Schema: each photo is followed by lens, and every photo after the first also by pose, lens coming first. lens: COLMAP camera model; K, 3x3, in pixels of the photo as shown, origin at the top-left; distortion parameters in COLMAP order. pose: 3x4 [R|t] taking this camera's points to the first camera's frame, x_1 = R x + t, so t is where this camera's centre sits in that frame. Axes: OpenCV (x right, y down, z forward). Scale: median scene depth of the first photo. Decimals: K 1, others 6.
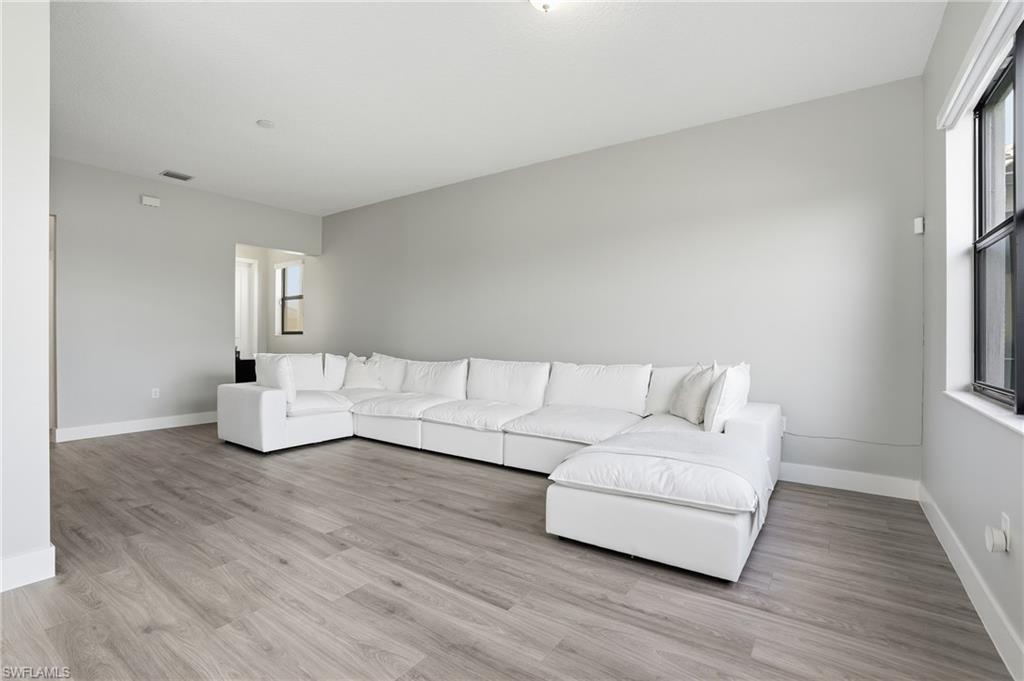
lens RADIAL K [[472.0, 0, 517.3], [0, 472.0, 339.3], [0, 0, 1]] dist [-0.033027, 0.003512]
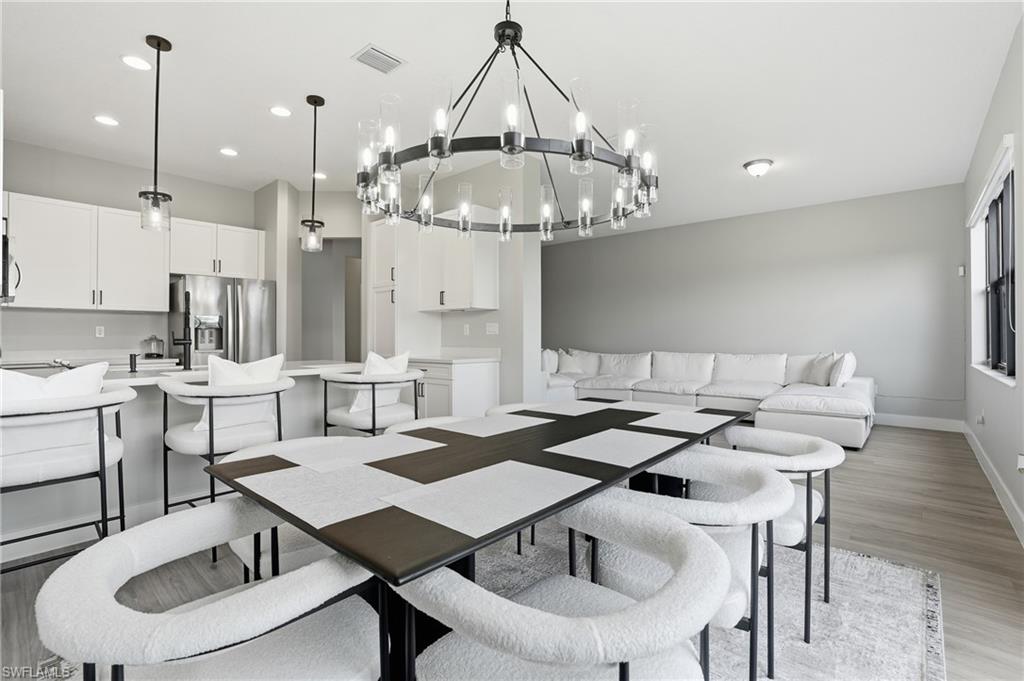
lens RADIAL K [[472.0, 0, 510.9], [0, 472.0, 337.2], [0, 0, 1]] dist [-0.033027, 0.003512]
pose [[0.992814, -0.006659, -0.119486, -0.530651], [0.006221, 0.999973, -0.004033, -0.004226], [0.119509, 0.003260, 0.992828, -0.802529]]
